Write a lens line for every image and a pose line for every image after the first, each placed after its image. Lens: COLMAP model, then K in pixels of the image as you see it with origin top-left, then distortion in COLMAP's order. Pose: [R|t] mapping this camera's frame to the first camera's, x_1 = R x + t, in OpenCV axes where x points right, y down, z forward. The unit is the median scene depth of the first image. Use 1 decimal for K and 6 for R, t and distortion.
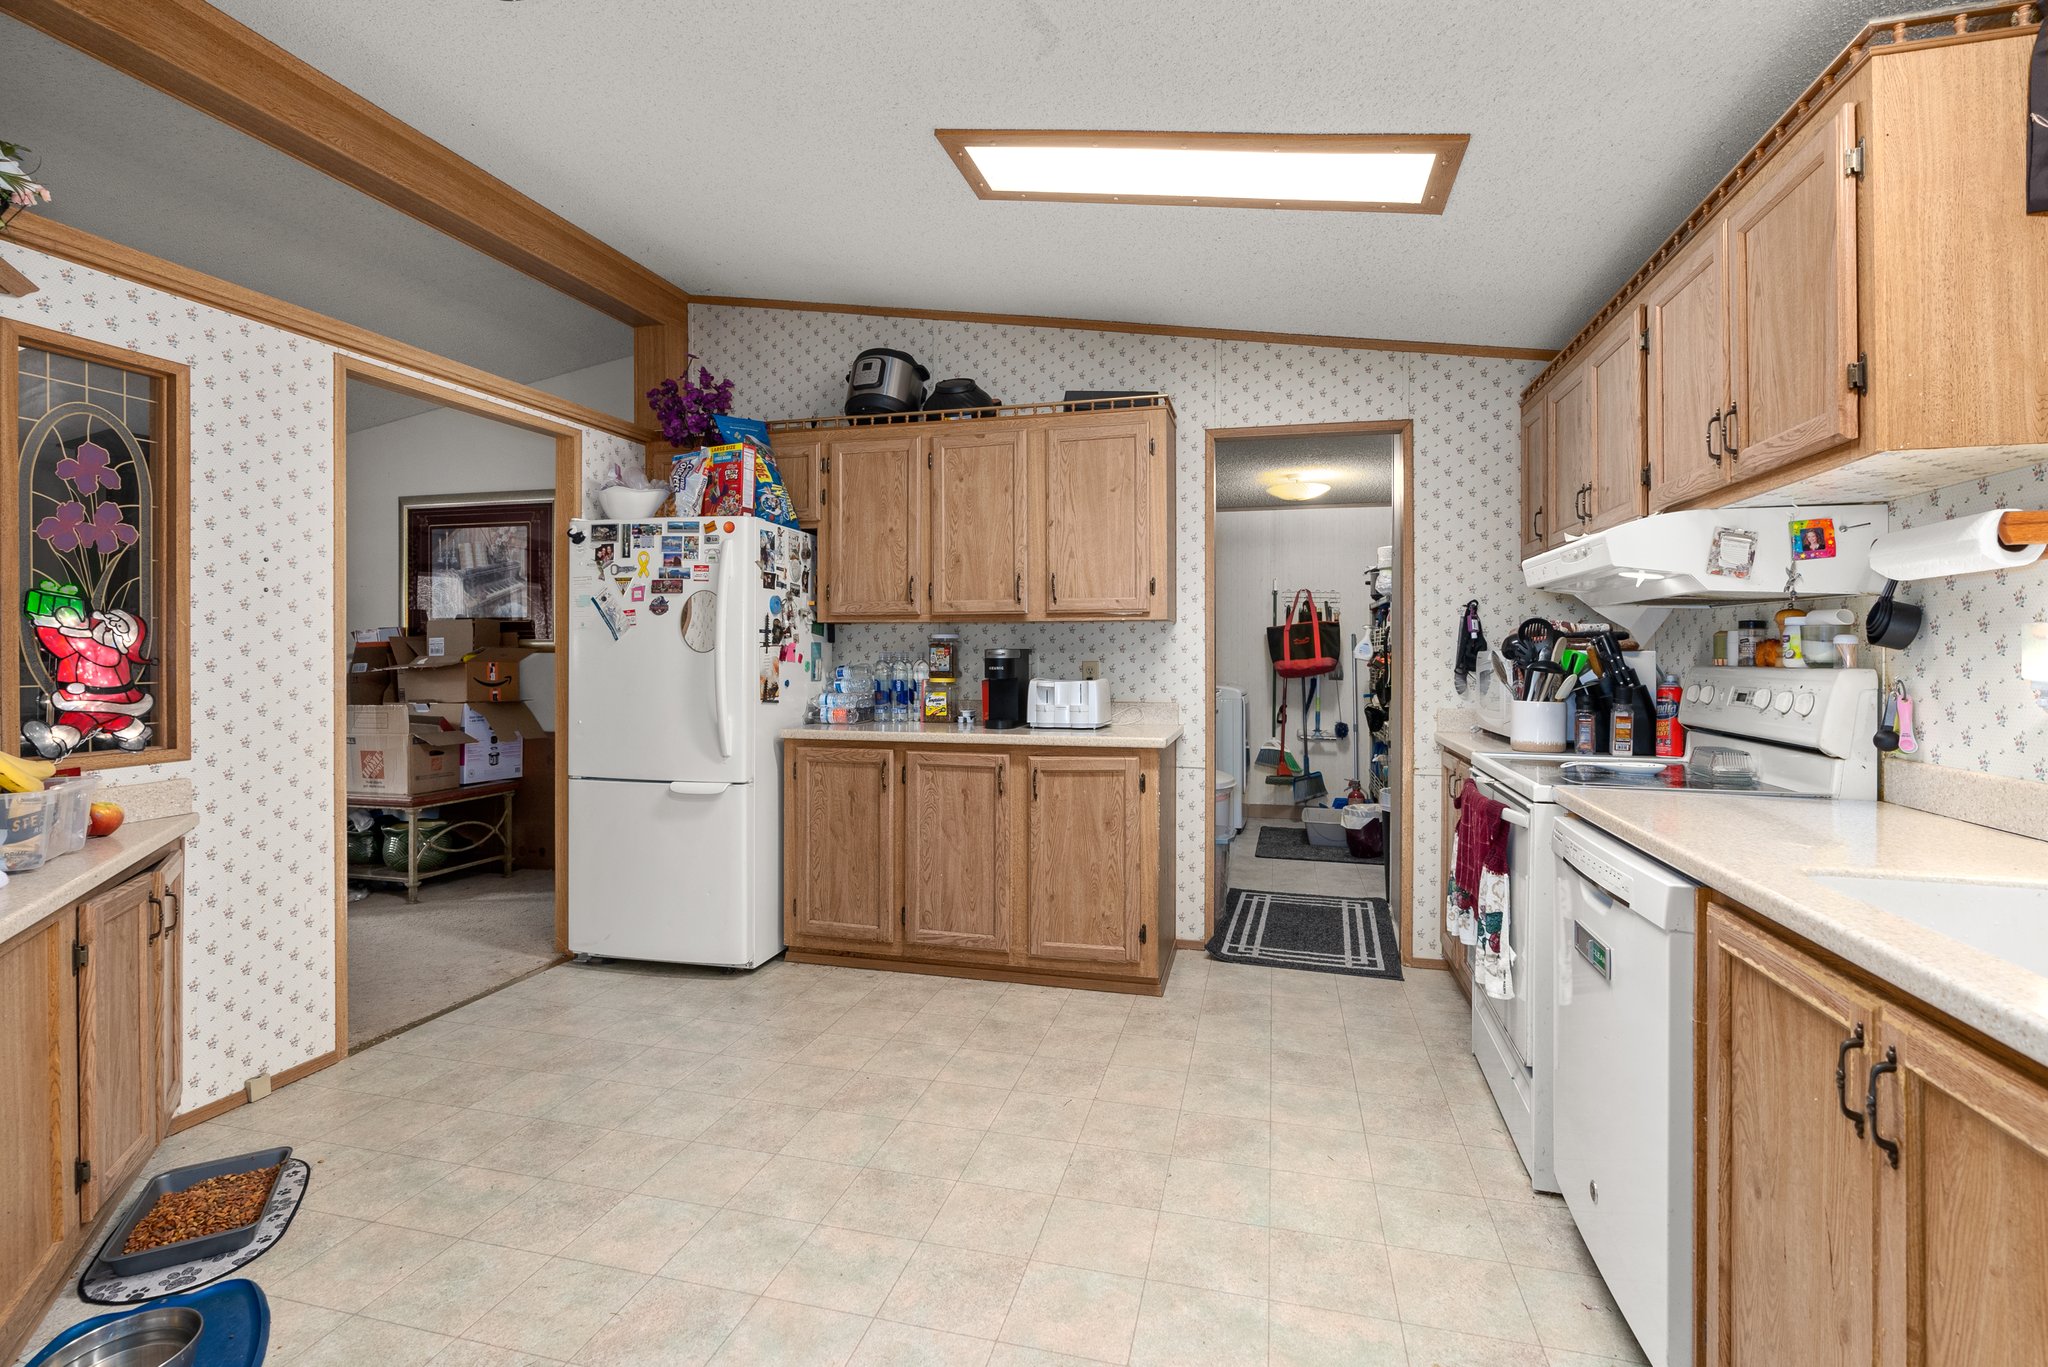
lens RADIAL K [[933.2, 0, 1024.0], [0, 933.2, 649.8], [0, 0, 1]] dist [-0.008643, 0.002430]
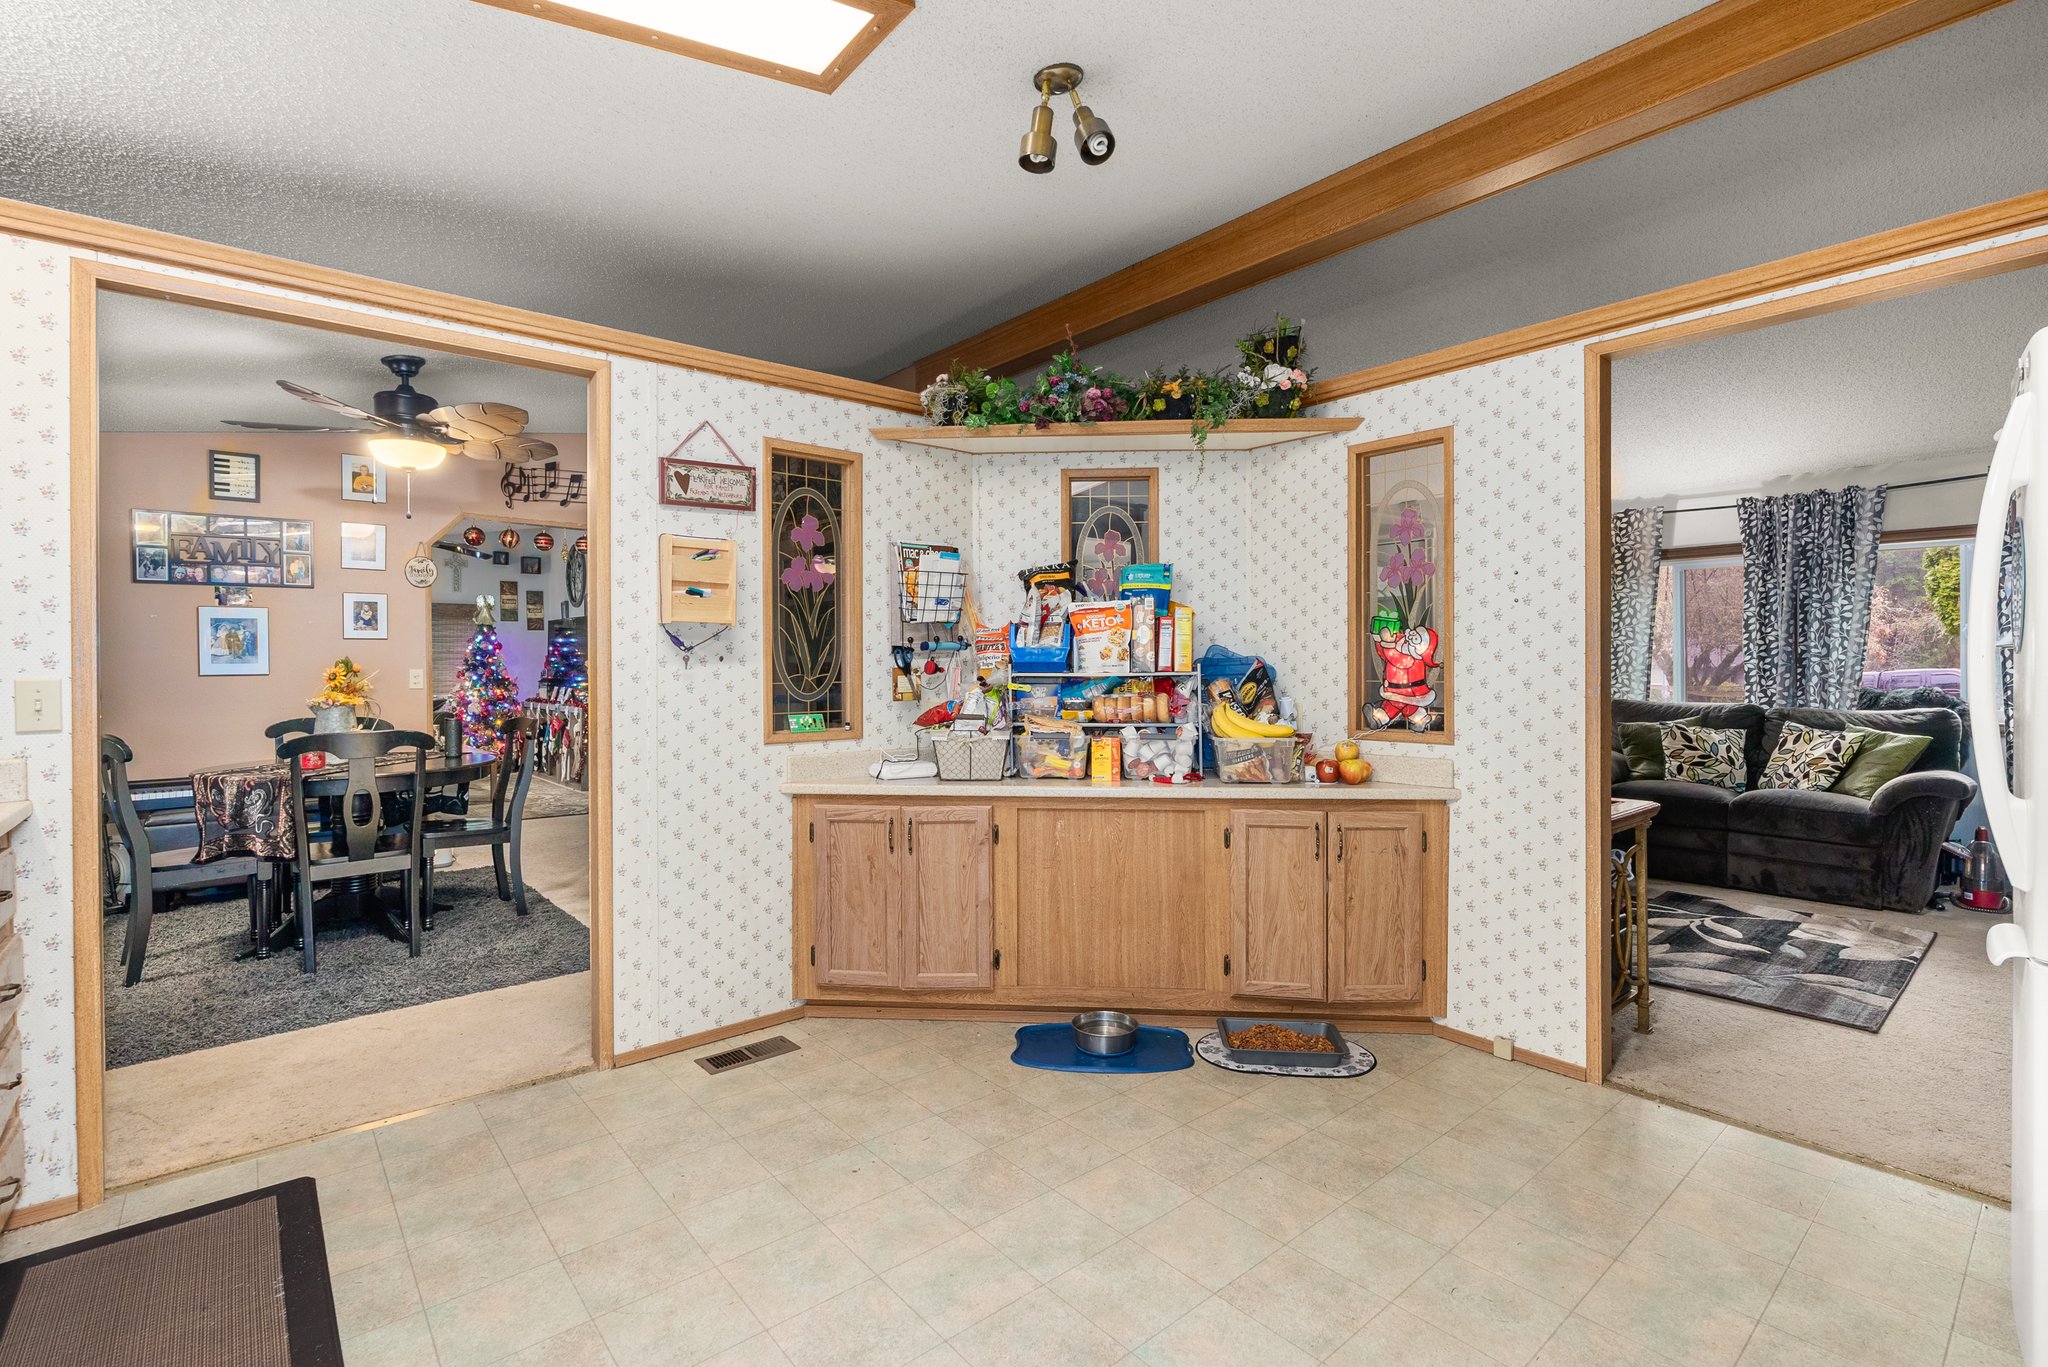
lens RADIAL K [[933.2, 0, 1030.0], [0, 933.2, 665.2], [0, 0, 1]] dist [-0.008643, 0.002430]
pose [[-0.571556, 0.004889, -0.820548, 0.484531], [0.007074, 0.999974, 0.001030, 0.007951], [0.820532, -0.005216, -0.571576, 1.377164]]
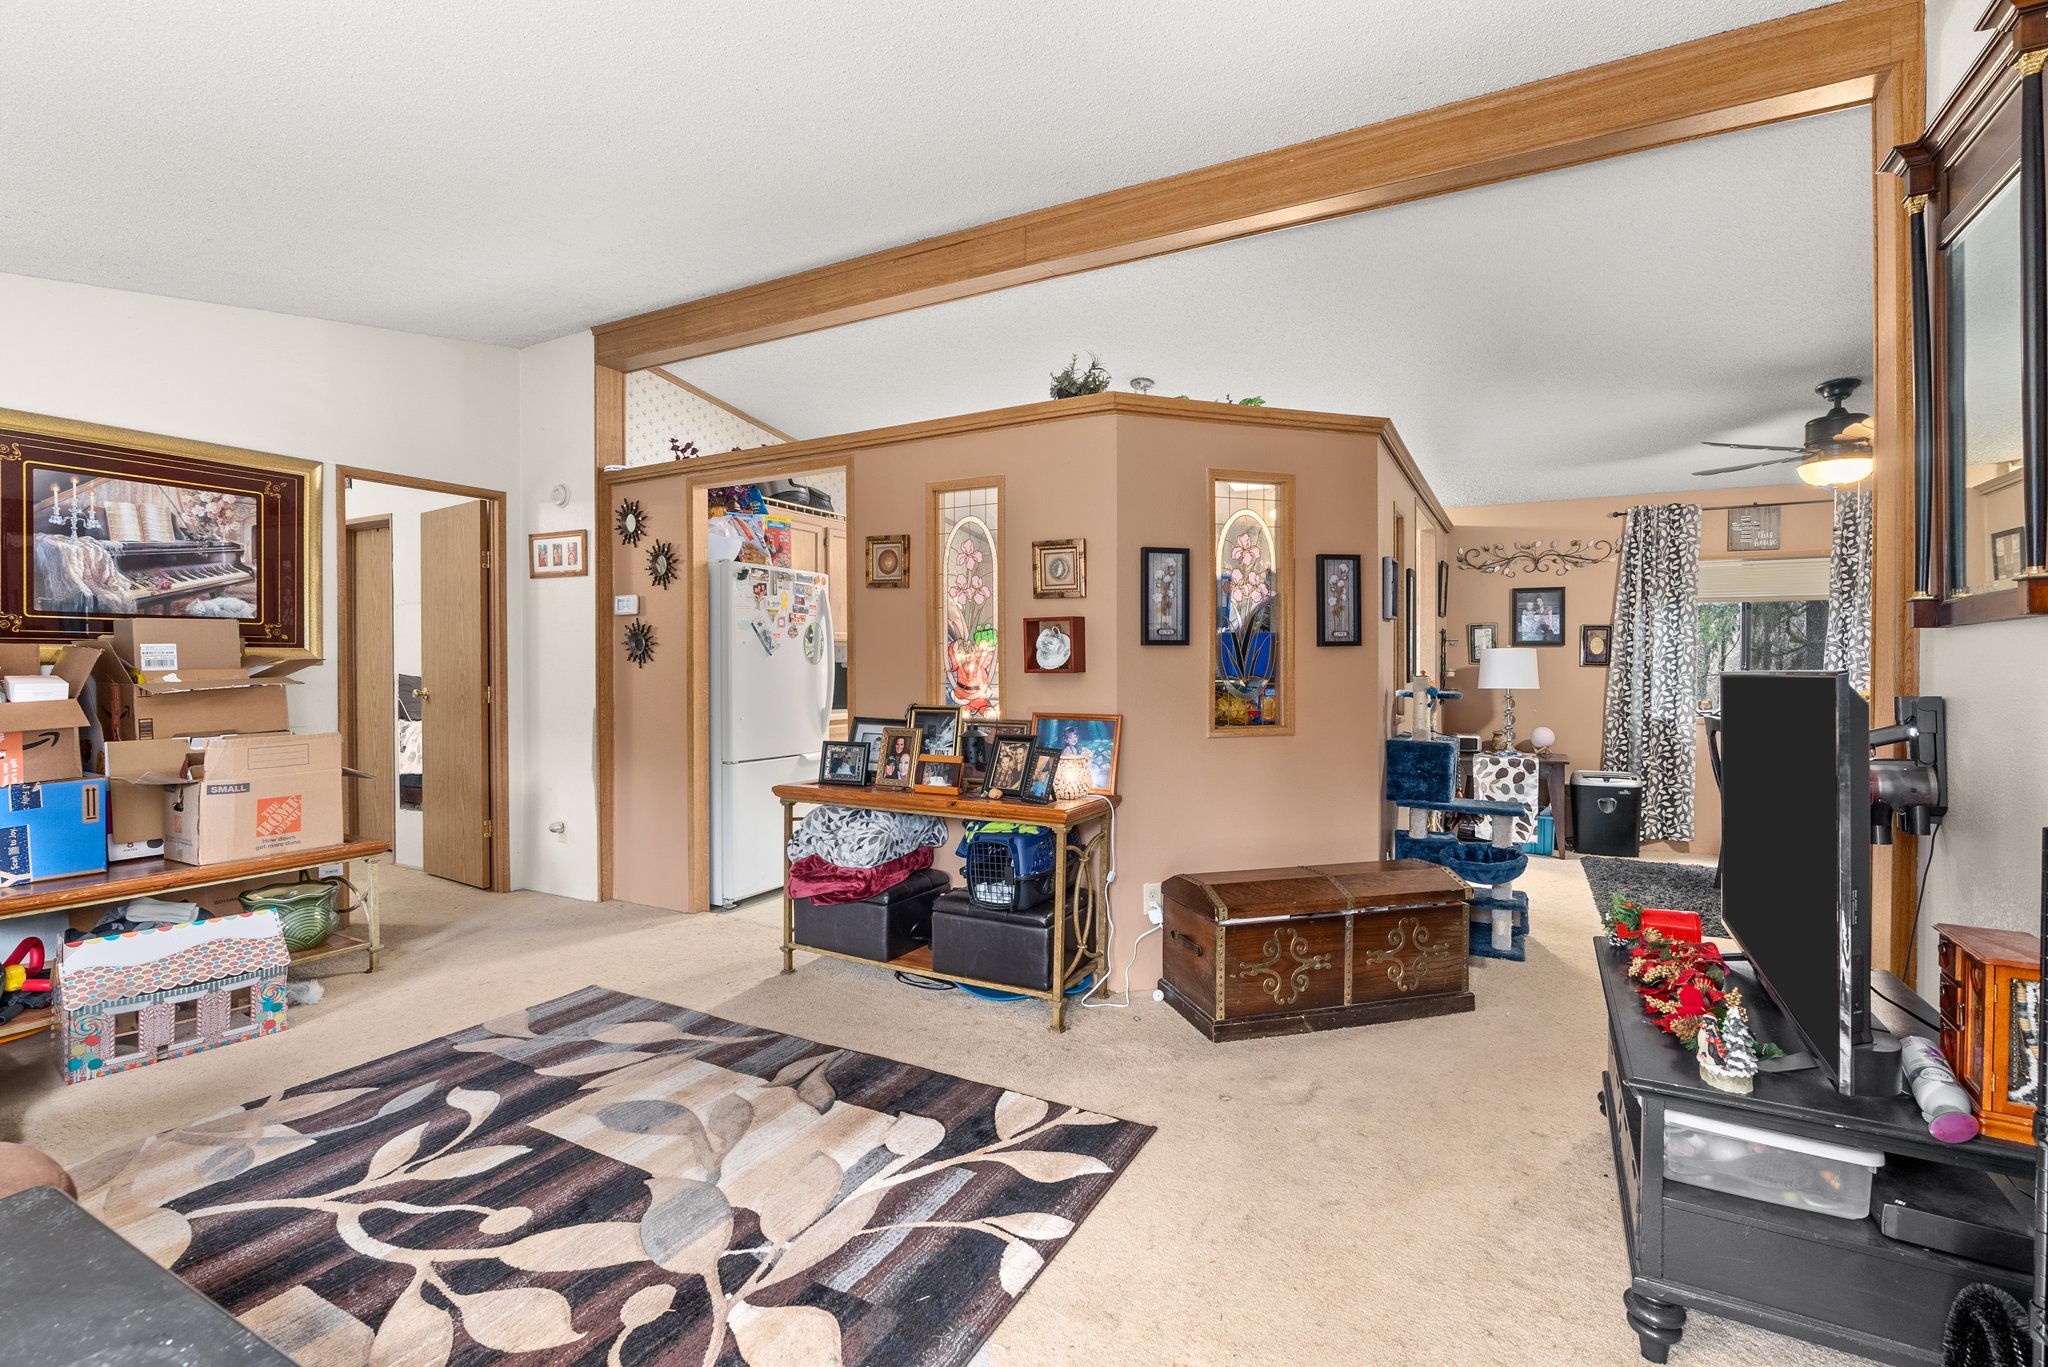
lens RADIAL K [[933.2, 0, 1015.7], [0, 933.2, 632.9], [0, 0, 1]] dist [-0.008643, 0.002430]
pose [[0.247361, 0.030226, 0.968452, -2.731690], [-0.003543, 0.999535, -0.030291, -0.005221], [-0.968917, 0.004061, 0.247353, 0.519458]]
